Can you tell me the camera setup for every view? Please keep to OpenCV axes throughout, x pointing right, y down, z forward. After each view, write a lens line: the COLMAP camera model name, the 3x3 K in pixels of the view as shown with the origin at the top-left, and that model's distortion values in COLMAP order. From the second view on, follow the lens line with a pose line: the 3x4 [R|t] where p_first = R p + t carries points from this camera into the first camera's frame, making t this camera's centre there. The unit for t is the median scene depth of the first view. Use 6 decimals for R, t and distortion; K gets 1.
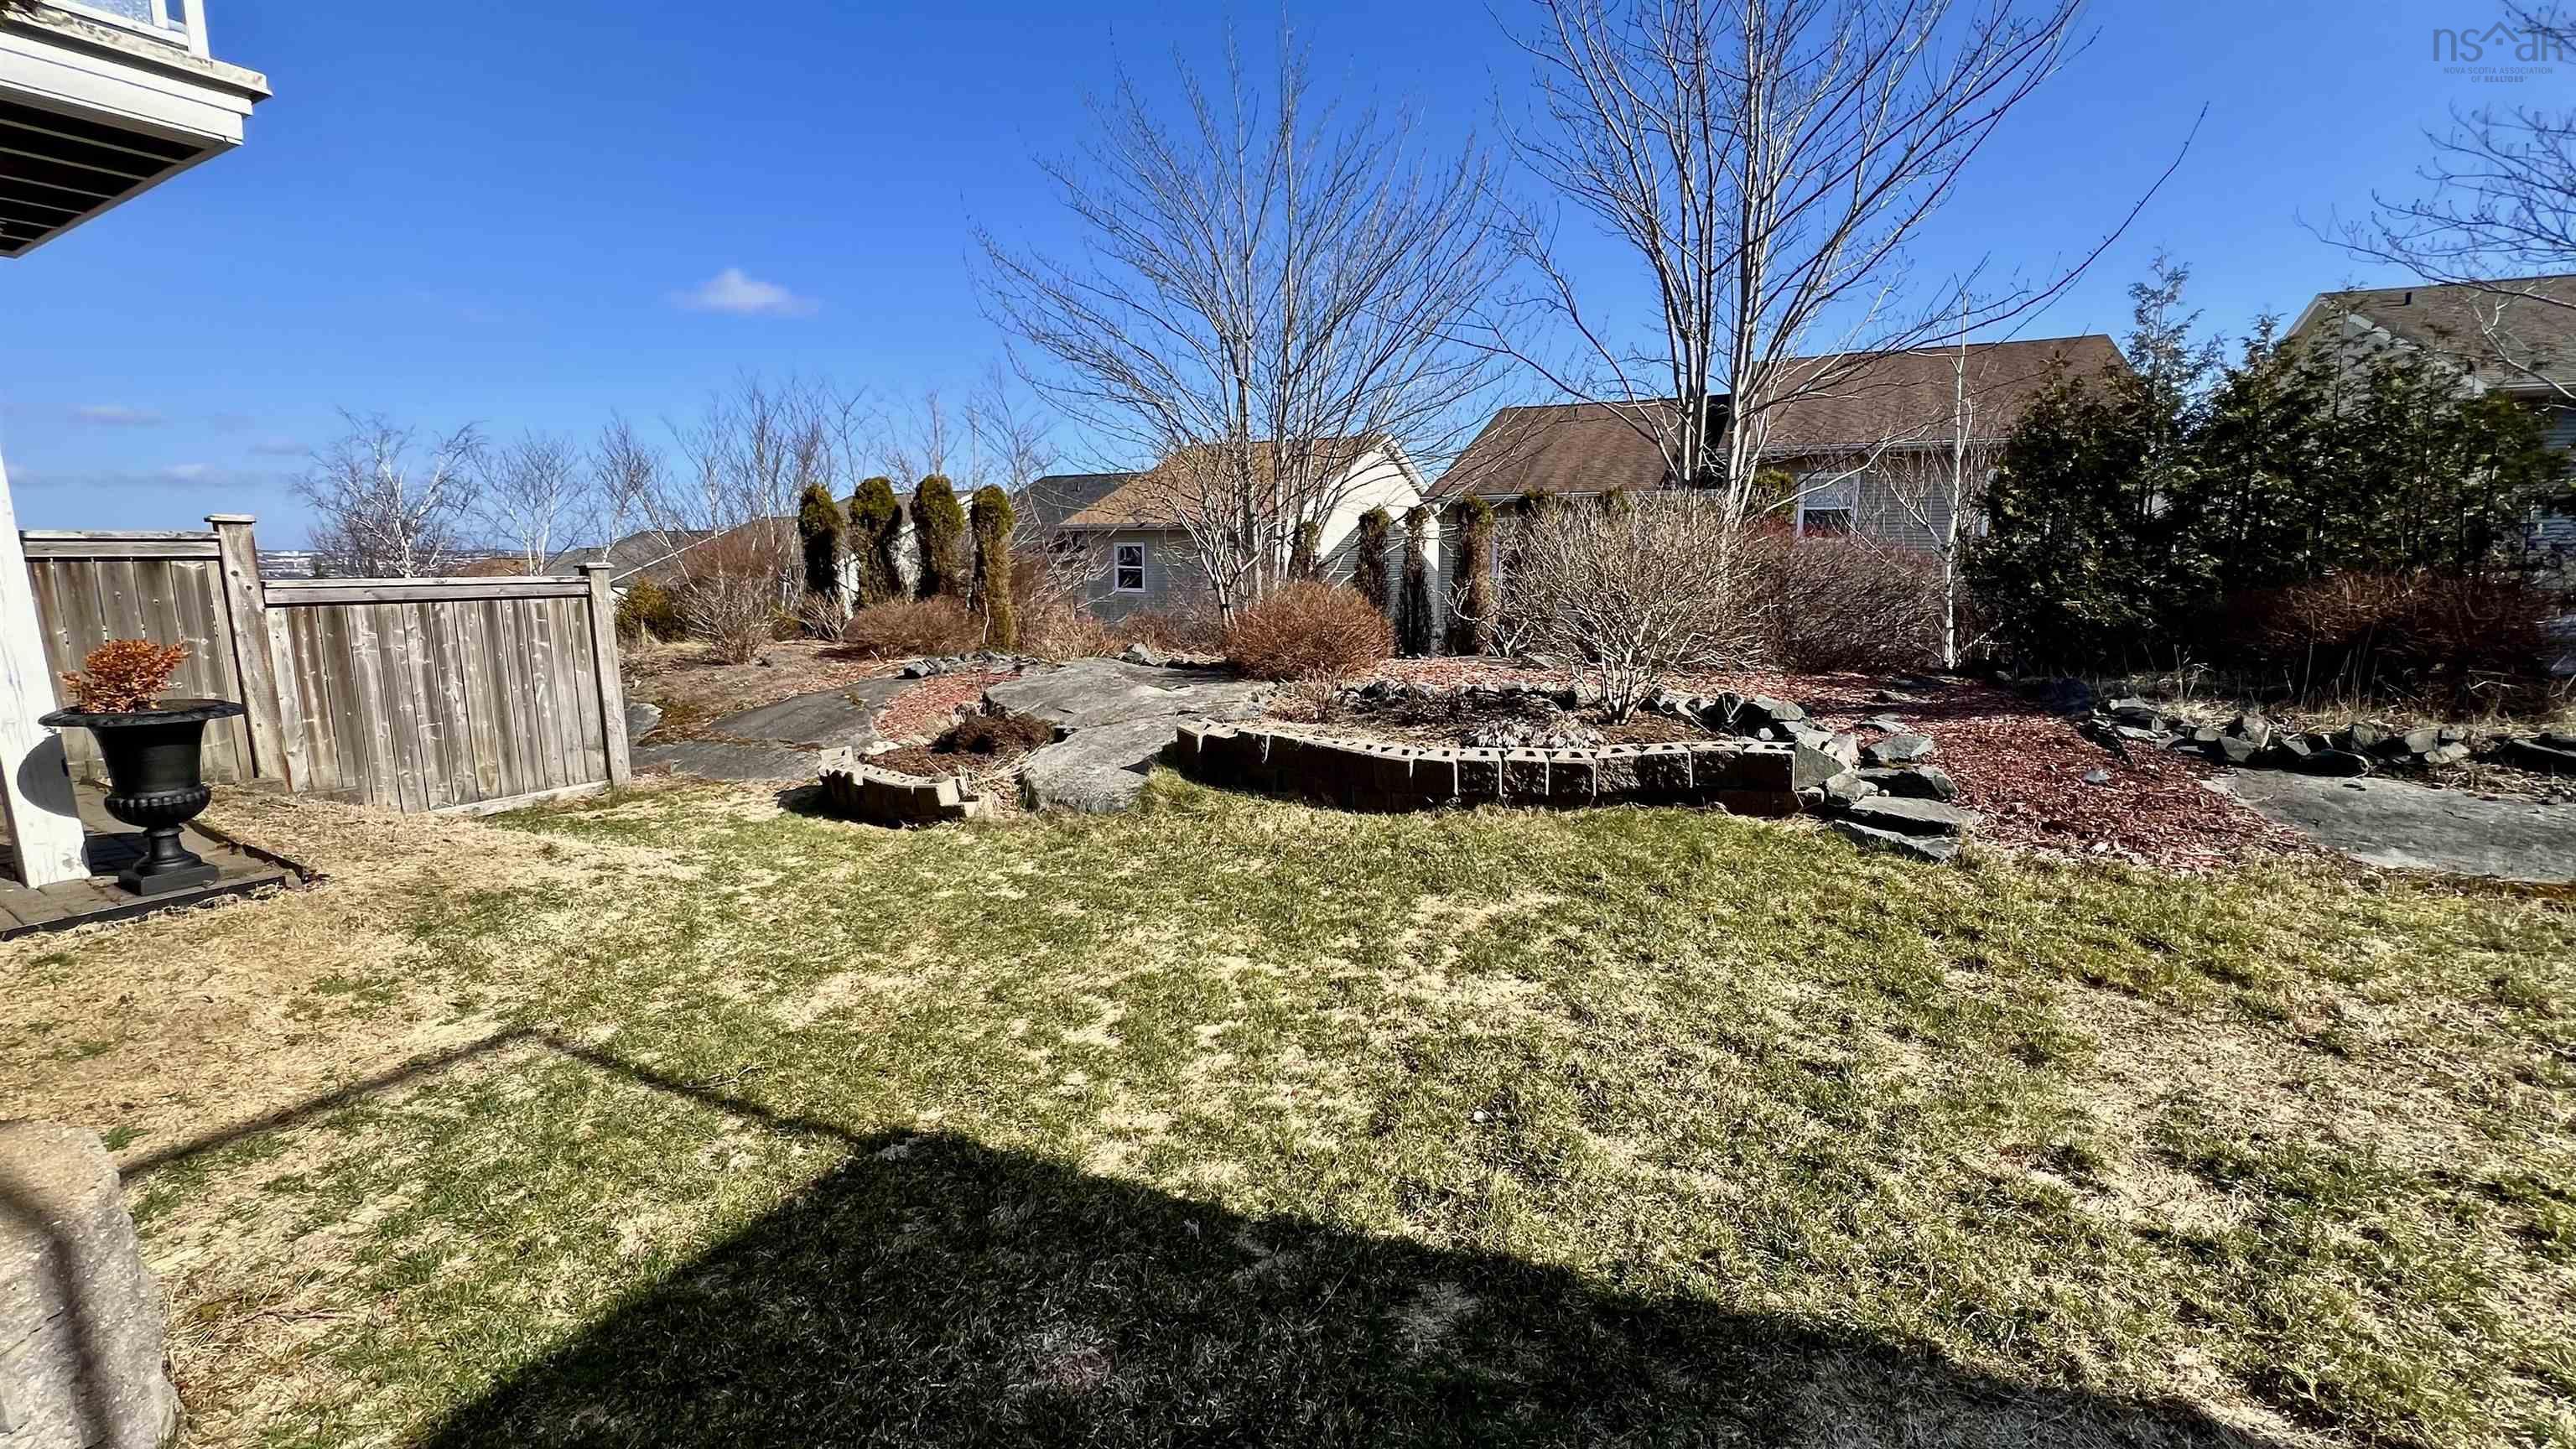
lens RADIAL K [[1036.3, 0, 1275.9], [0, 1036.3, 714.3], [0, 0, 1]] dist [-0.002048, 0.000875]
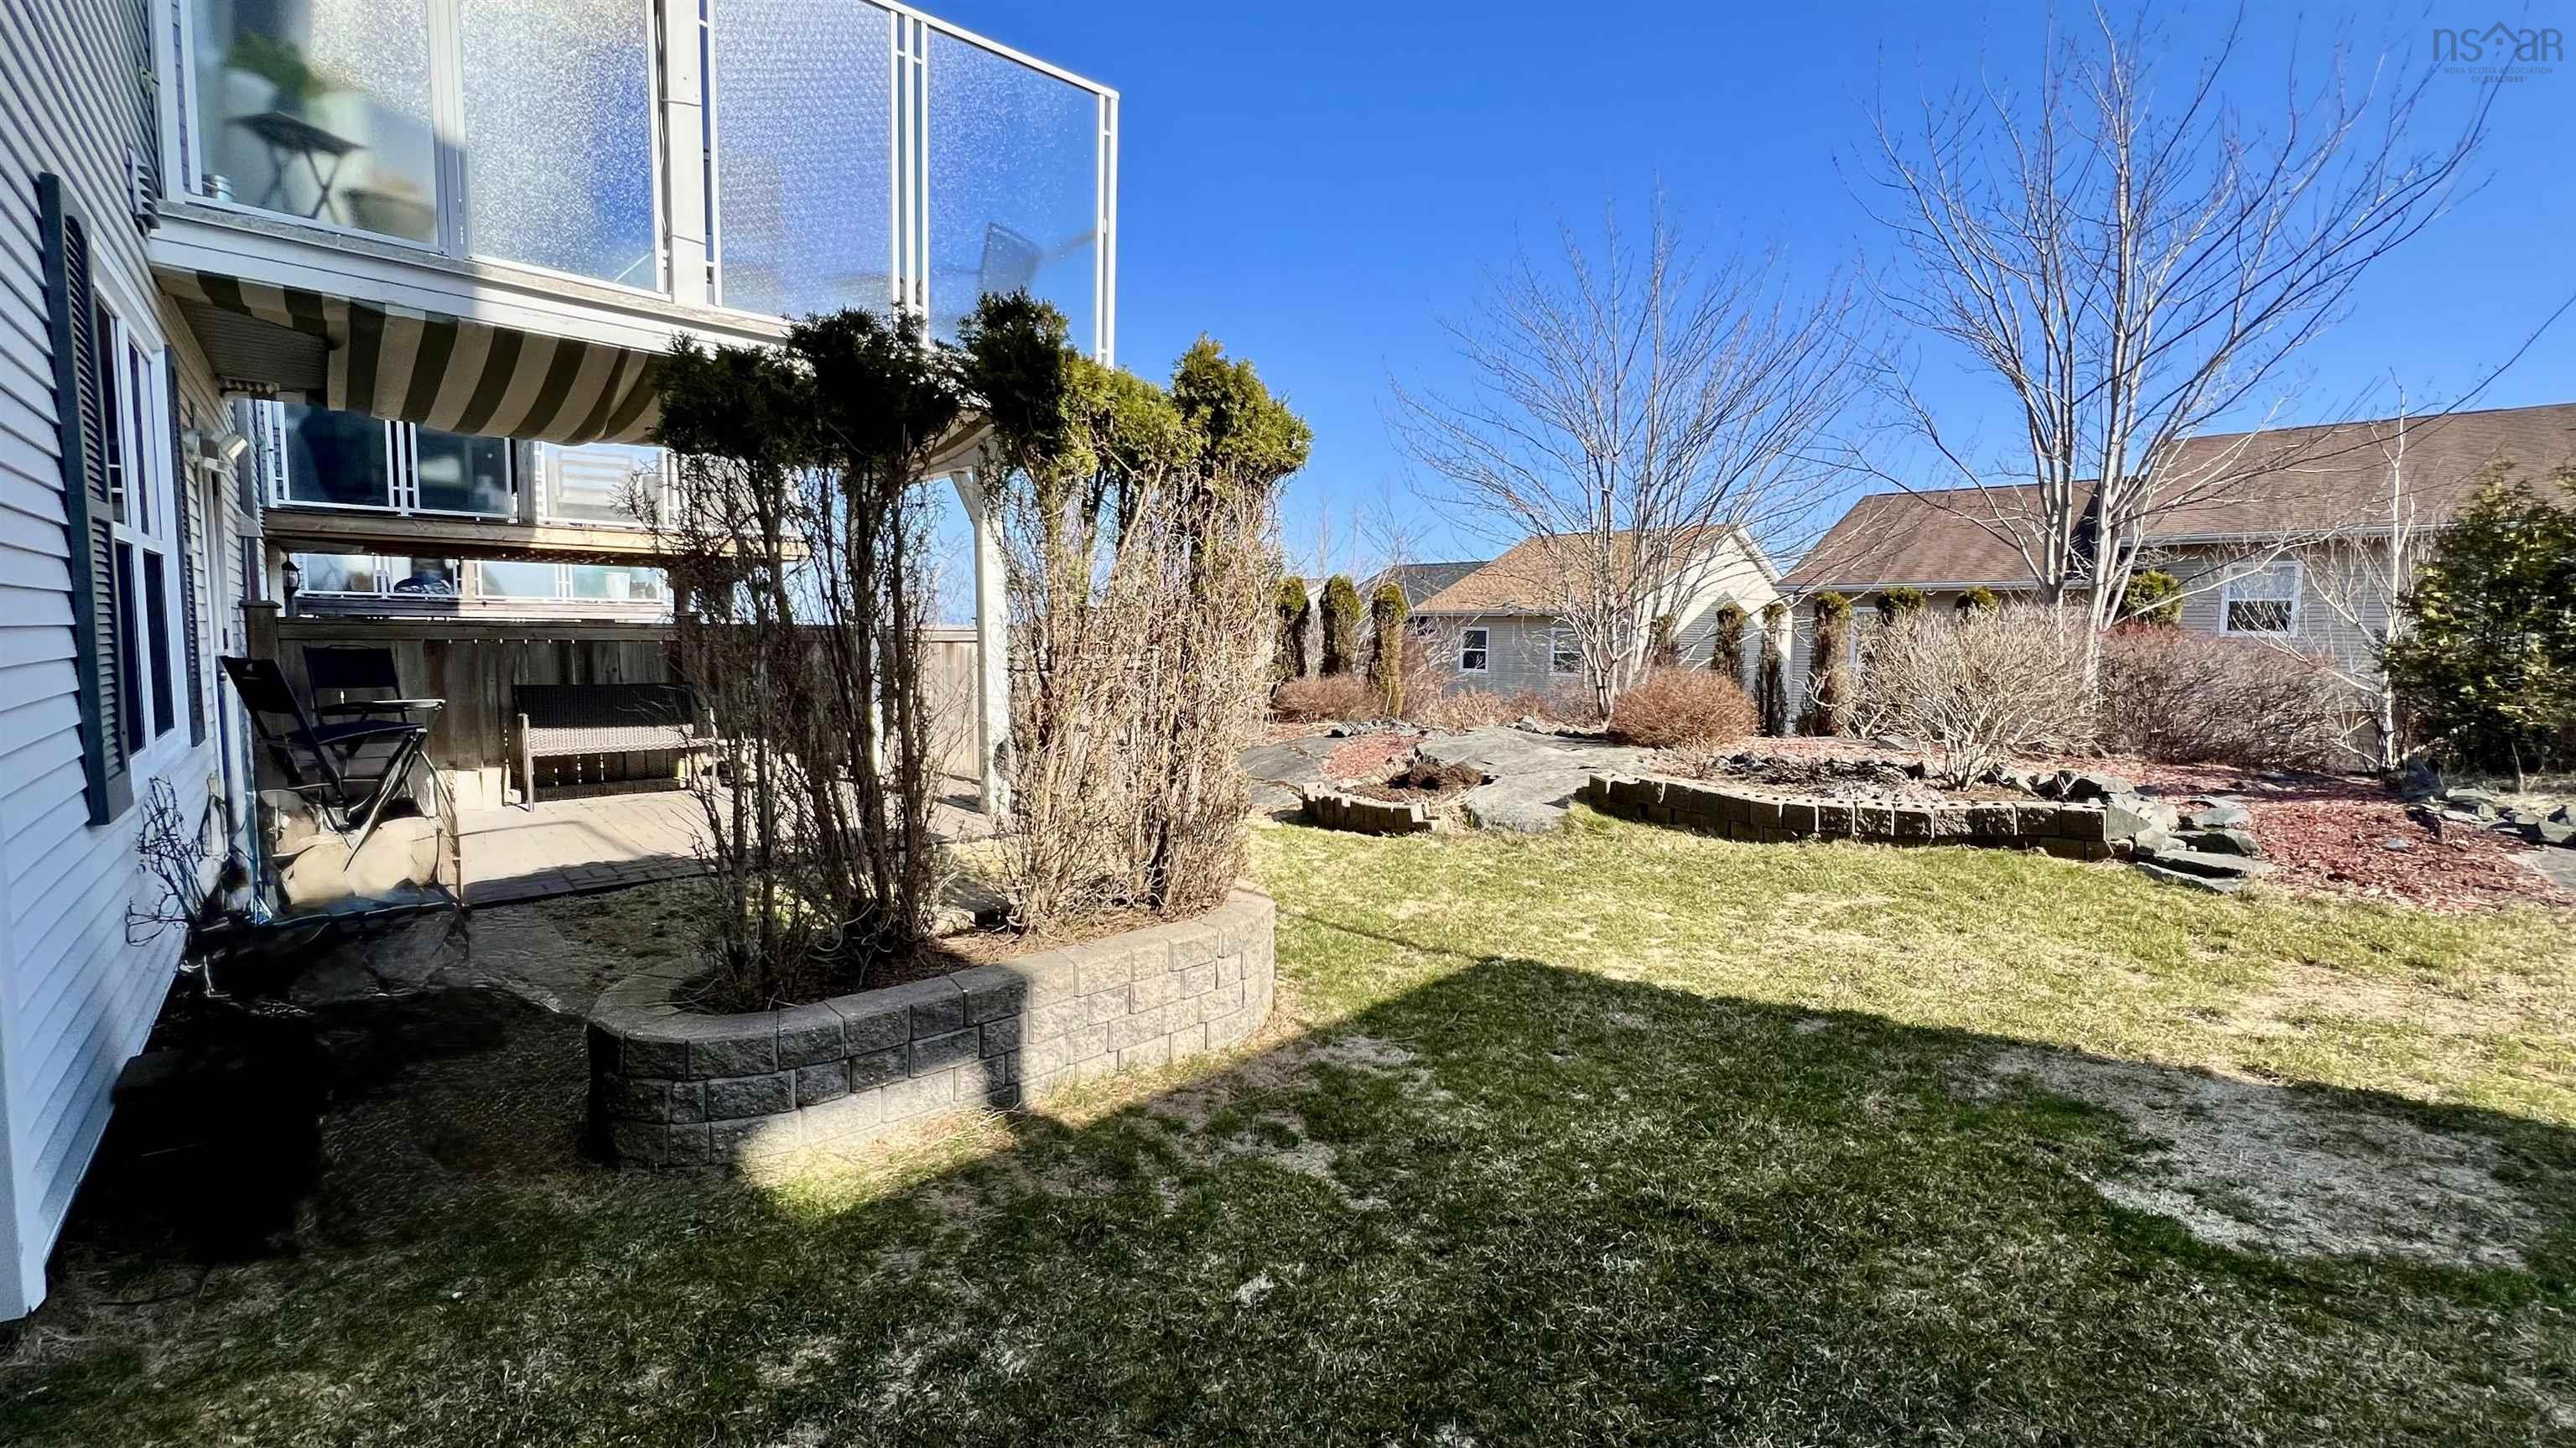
lens RADIAL K [[1036.3, 0, 1275.9], [0, 1036.3, 713.8], [0, 0, 1]] dist [-0.002048, 0.000875]
pose [[0.954844, 0.034974, -0.295042, -0.089892], [-0.057355, 0.996066, -0.067543, 0.048255], [0.291519, 0.081415, 0.953094, -0.428228]]
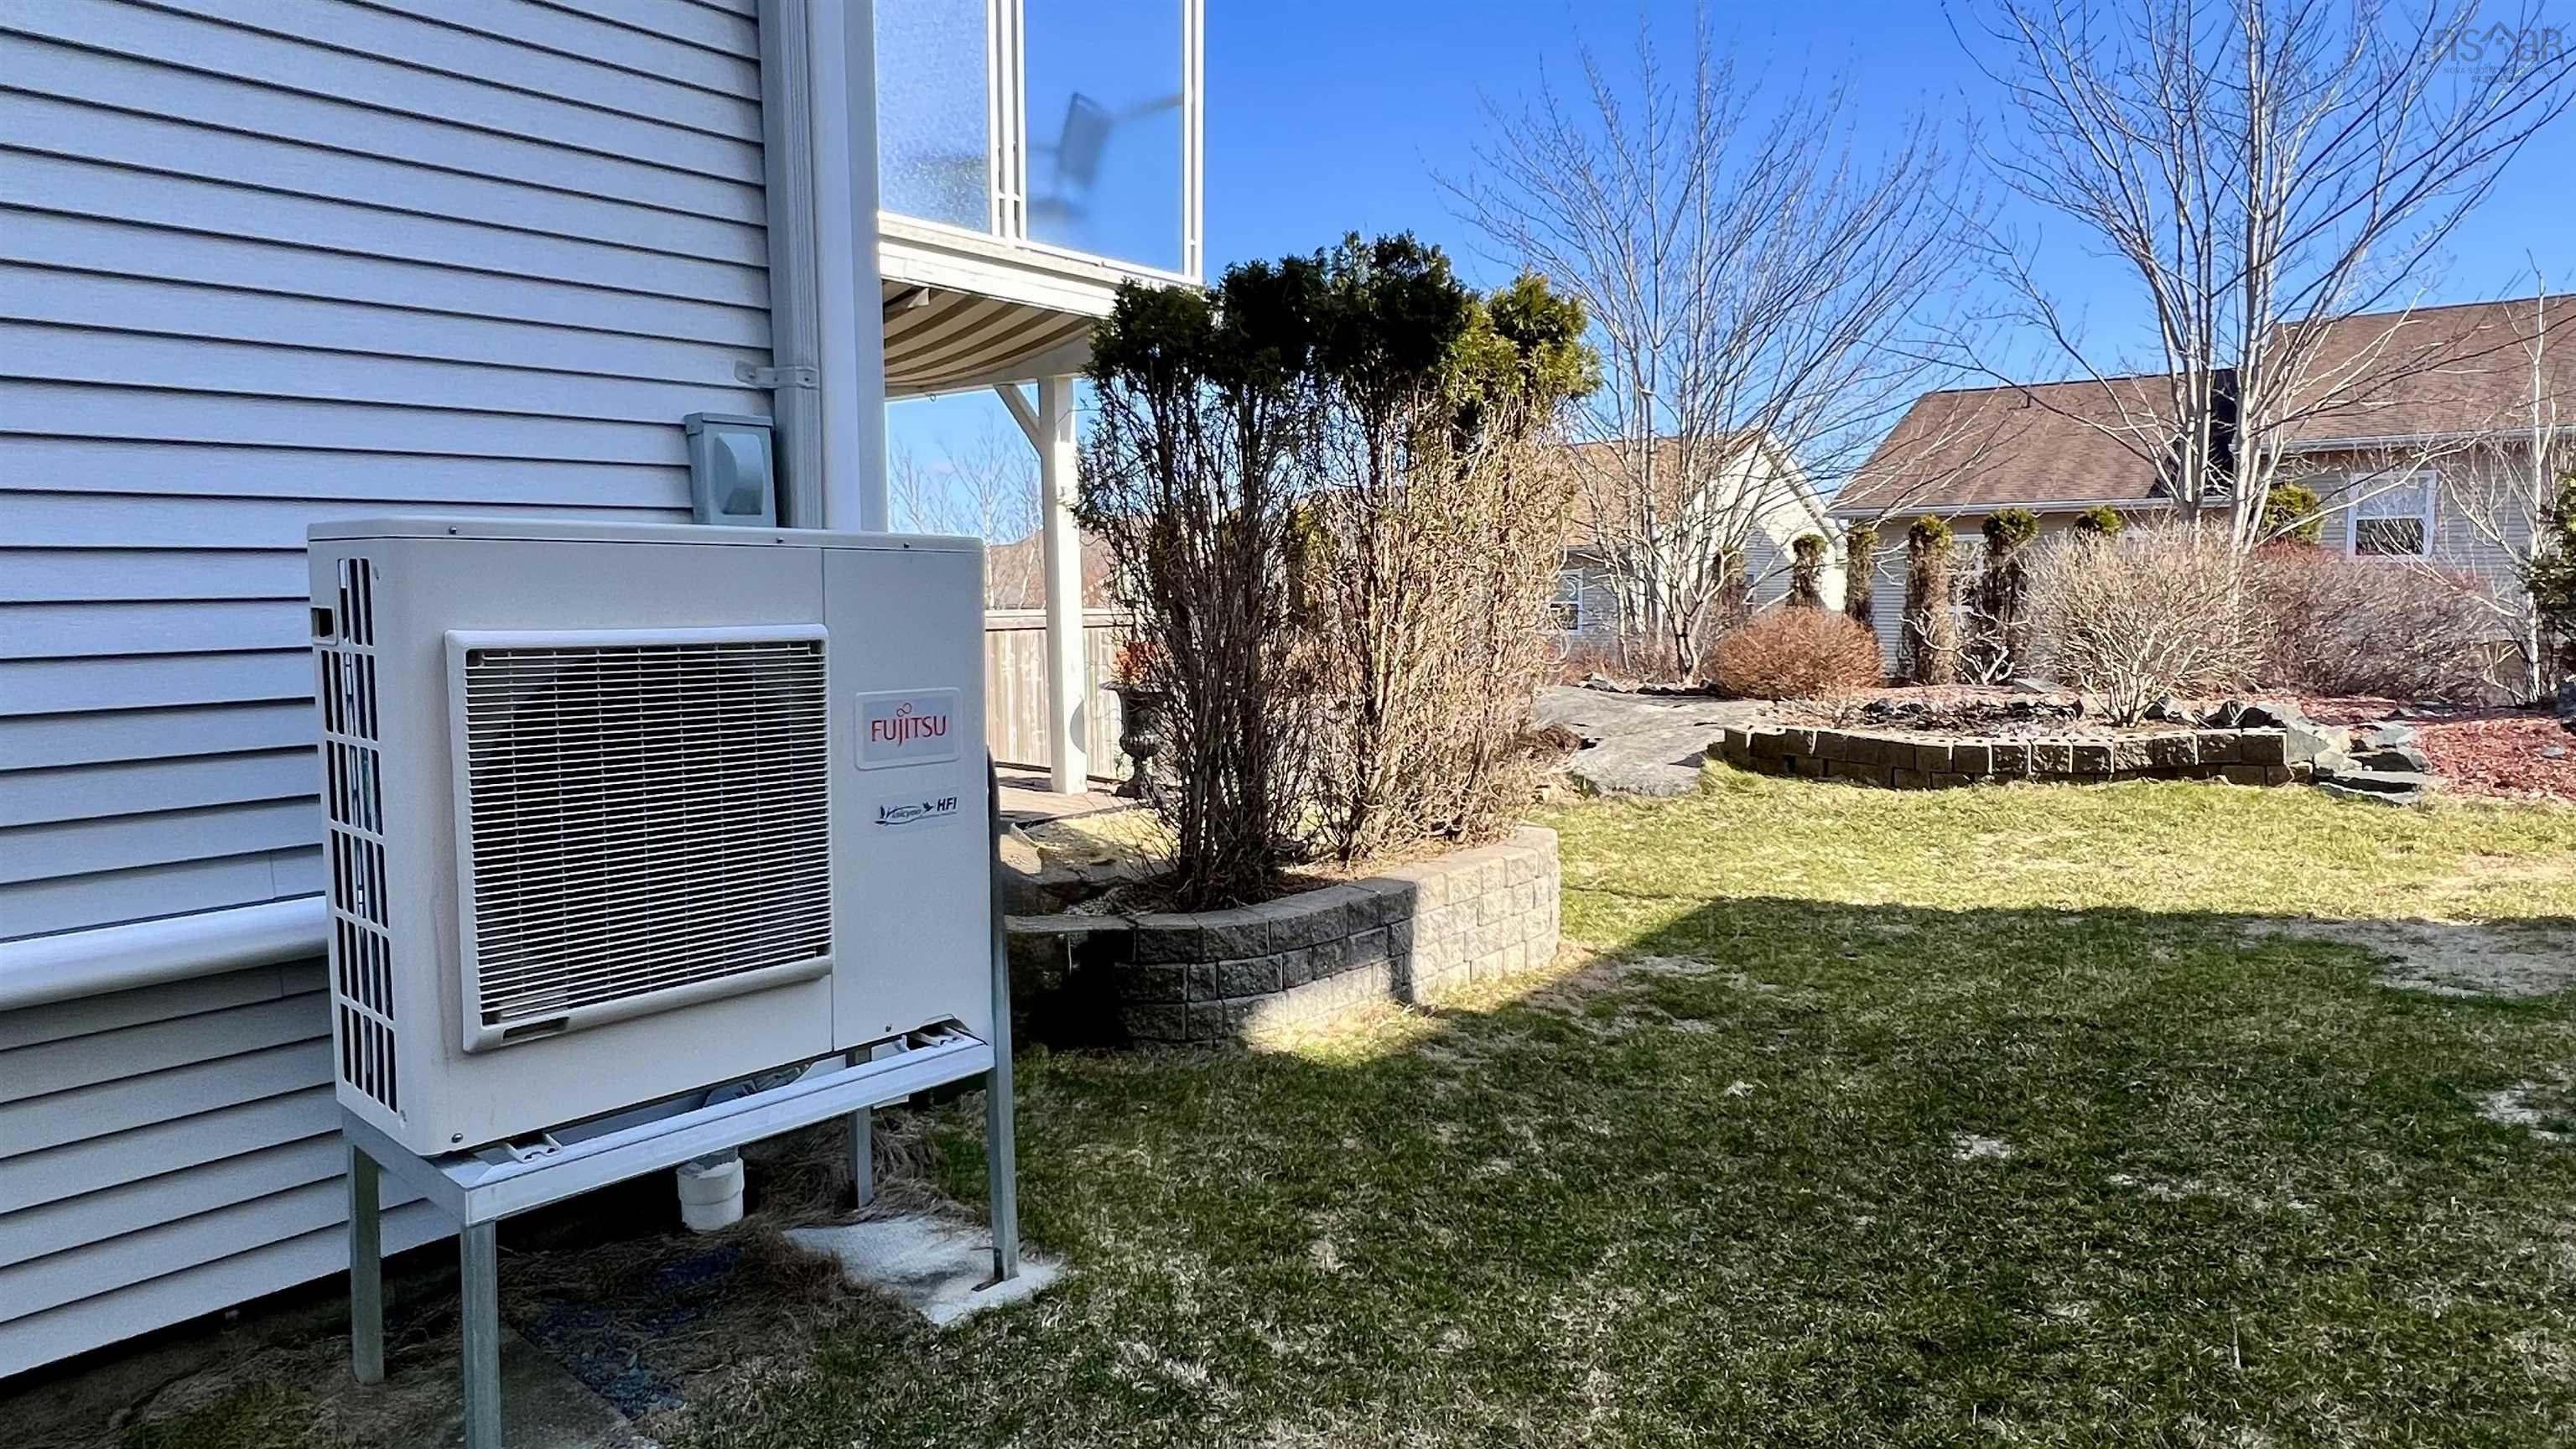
lens RADIAL K [[1485.4, 0, 1283.0], [0, 1485.4, 720.2], [0, 0, 1]] dist [0.002086, -0.000666]
pose [[0.985058, 0.006603, -0.172094, -0.299997], [-0.017518, 0.997923, -0.061986, 0.118407], [0.171327, 0.064075, 0.983128, -0.760702]]
